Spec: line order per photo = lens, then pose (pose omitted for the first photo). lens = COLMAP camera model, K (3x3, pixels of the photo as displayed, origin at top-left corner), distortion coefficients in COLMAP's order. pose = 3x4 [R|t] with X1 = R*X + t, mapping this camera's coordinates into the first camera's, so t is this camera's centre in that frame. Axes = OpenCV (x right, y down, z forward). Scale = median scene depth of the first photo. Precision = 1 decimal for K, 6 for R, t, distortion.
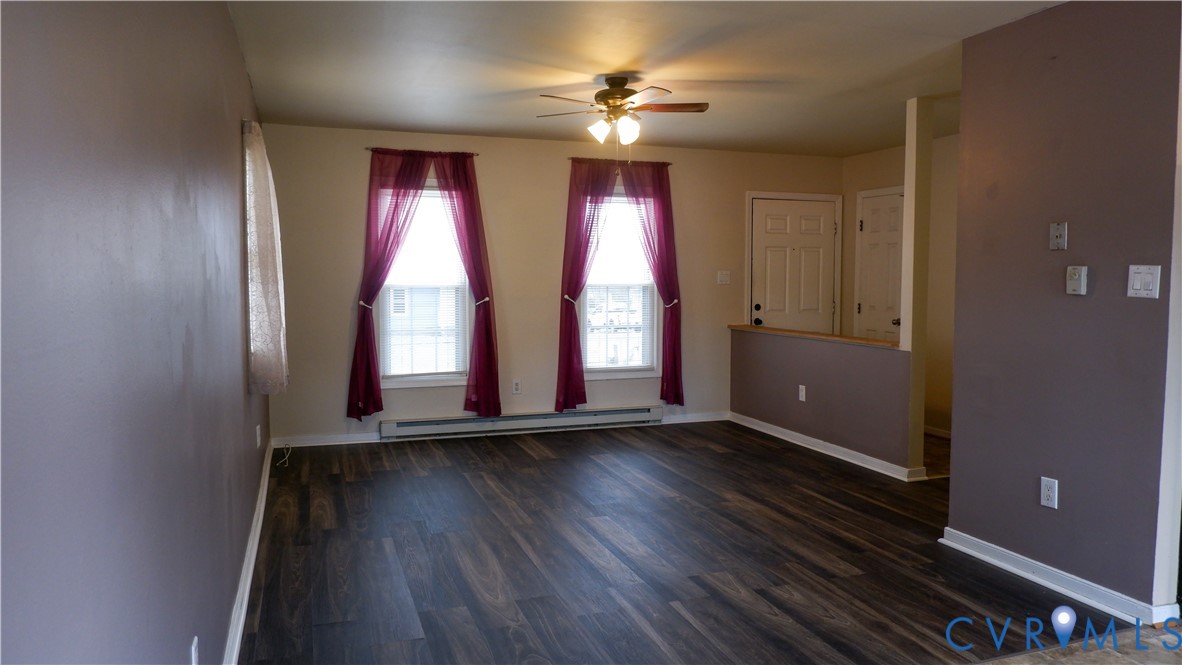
lens RADIAL K [[823.2, 0, 594.0], [0, 823.2, 331.3], [0, 0, 1]] dist [0.004474, 0.002920]
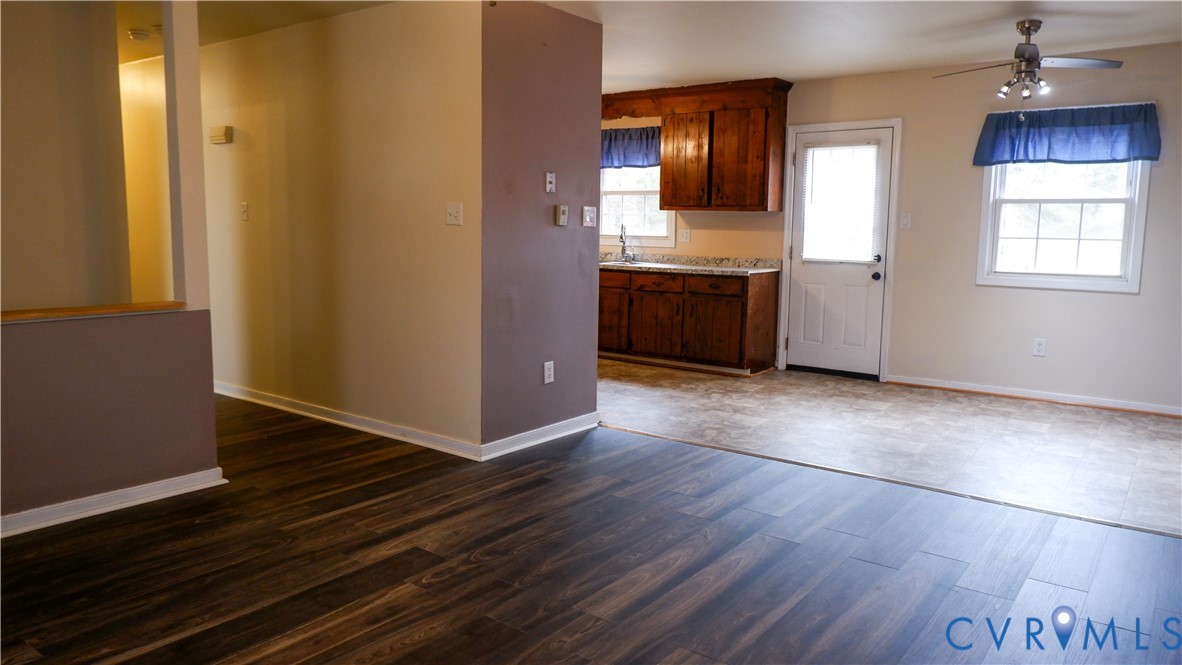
lens RADIAL K [[823.2, 0, 595.0], [0, 823.2, 334.7], [0, 0, 1]] dist [0.004474, 0.002920]
pose [[-0.559618, -0.118934, 0.820172, -0.471667], [0.038565, 0.984840, 0.169126, -0.073010], [-0.827853, 0.126276, -0.546548, 1.319394]]
